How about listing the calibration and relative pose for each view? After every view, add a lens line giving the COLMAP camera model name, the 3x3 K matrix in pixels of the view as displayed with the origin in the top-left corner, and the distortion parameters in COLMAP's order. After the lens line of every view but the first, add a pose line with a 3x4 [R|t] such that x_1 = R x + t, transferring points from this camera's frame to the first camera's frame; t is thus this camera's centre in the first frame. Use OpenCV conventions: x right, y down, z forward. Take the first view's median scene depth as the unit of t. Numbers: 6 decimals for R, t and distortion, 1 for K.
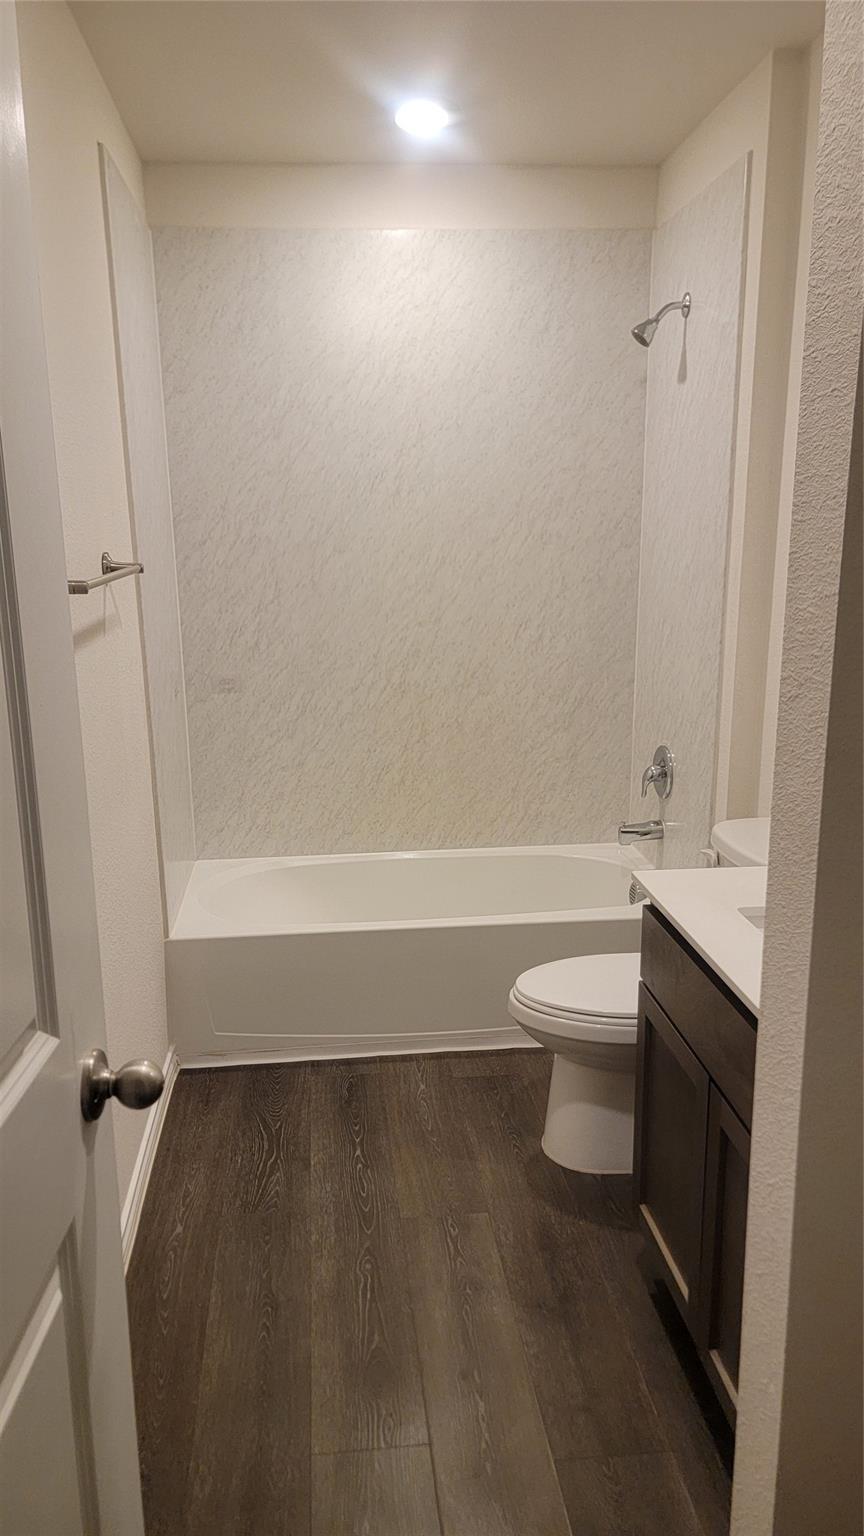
lens RADIAL K [[1054.0, 0, 406.6], [0, 1054.0, 768.8], [0, 0, 1]] dist [0.092657, -0.089113]
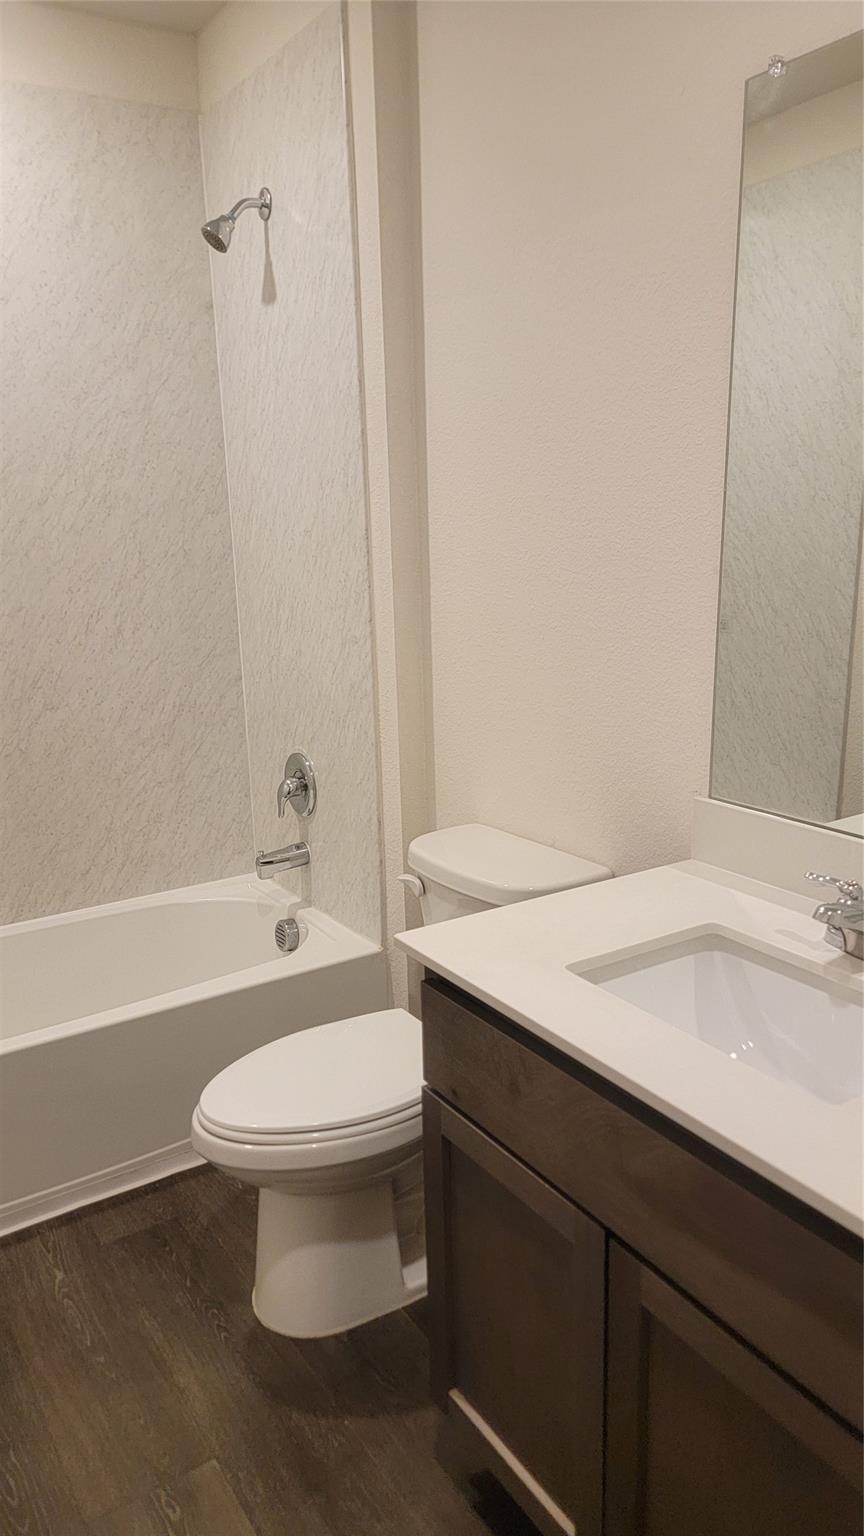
lens RADIAL K [[1069.6, 0, 443.5], [0, 1069.6, 793.2], [0, 0, 1]] dist [0.070621, -0.061274]
pose [[0.883021, -0.120086, 0.453711, -0.041047], [0.113038, 0.992671, 0.042738, -0.013741], [-0.455518, 0.013548, 0.890124, 0.210324]]
